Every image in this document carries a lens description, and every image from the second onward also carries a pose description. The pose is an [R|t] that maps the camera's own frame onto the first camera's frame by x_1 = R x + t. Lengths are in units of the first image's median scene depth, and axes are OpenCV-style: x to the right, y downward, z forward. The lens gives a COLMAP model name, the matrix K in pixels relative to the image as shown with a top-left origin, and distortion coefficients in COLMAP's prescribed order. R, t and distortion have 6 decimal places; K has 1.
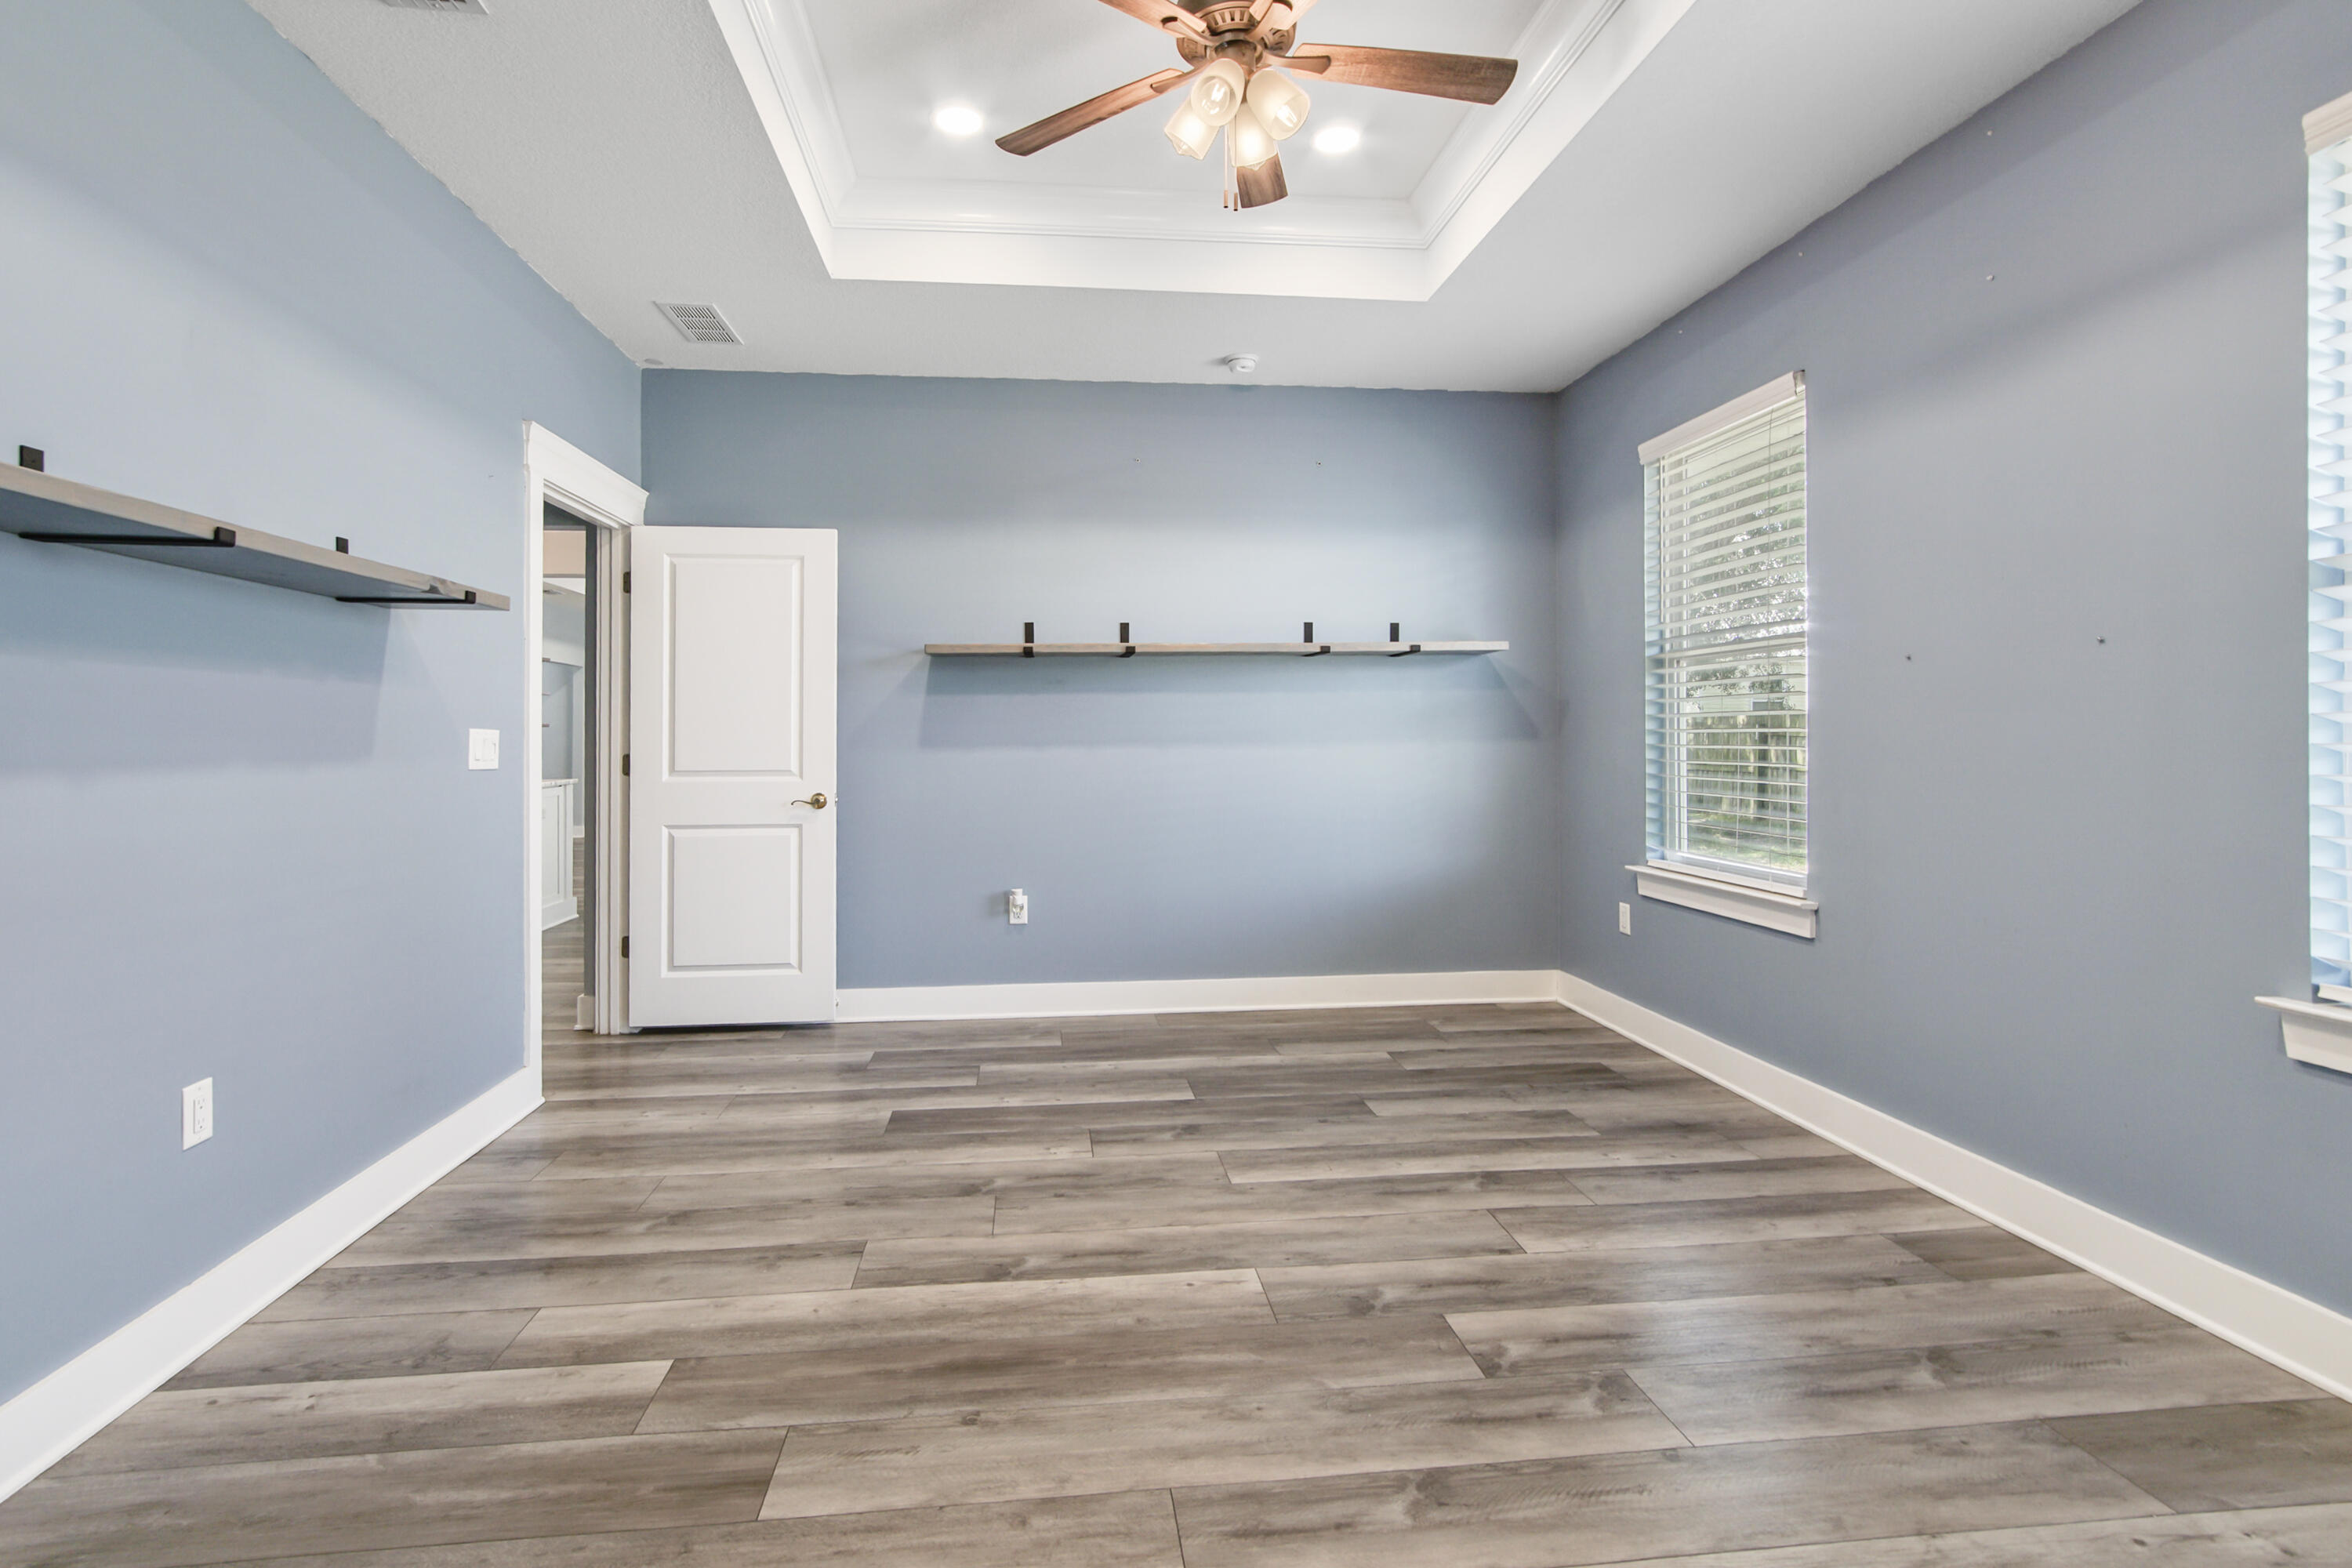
lens RADIAL K [[1071.6, 0, 1161.7], [0, 1071.6, 774.1], [0, 0, 1]] dist [-0.003721, 0.001517]
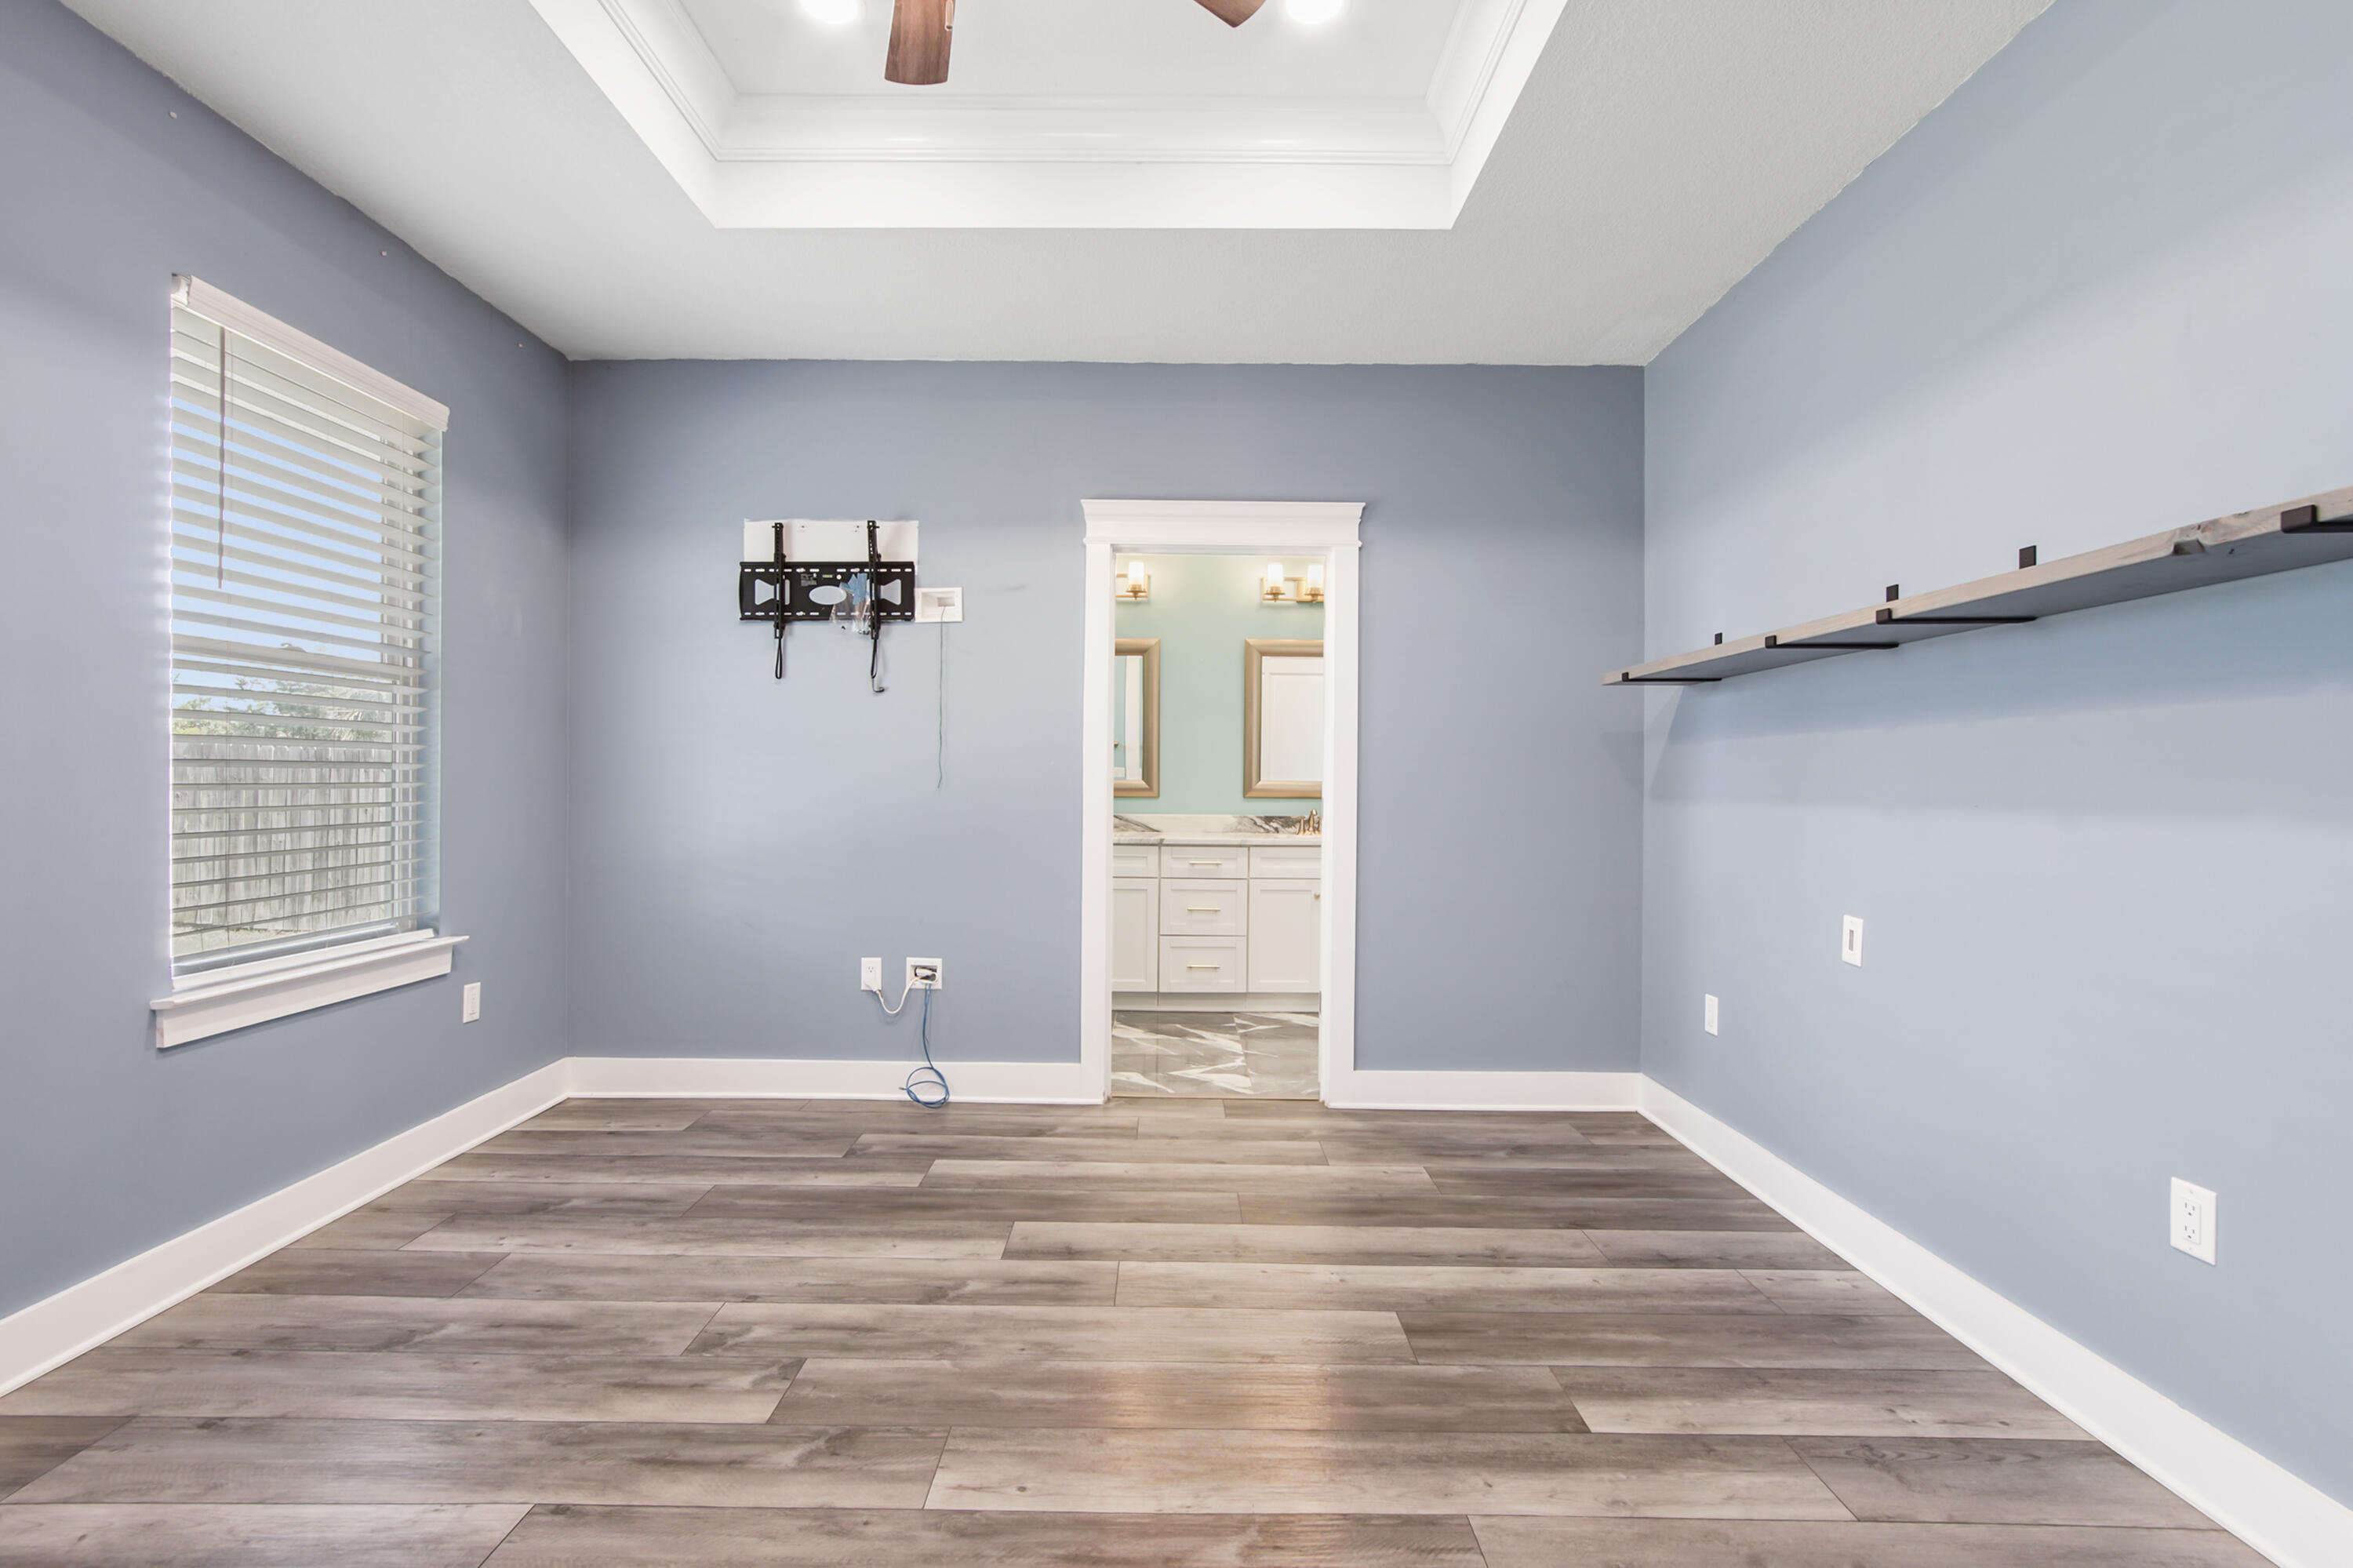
lens RADIAL K [[1072.1, 0, 1162.2], [0, 1072.1, 774.1], [0, 0, 1]] dist [-0.003721, 0.001517]
pose [[-0.992211, -0.001493, 0.124561, -0.197335], [0.001630, 0.999687, 0.024961, -0.066904], [-0.124559, 0.024970, -0.991898, 2.031883]]
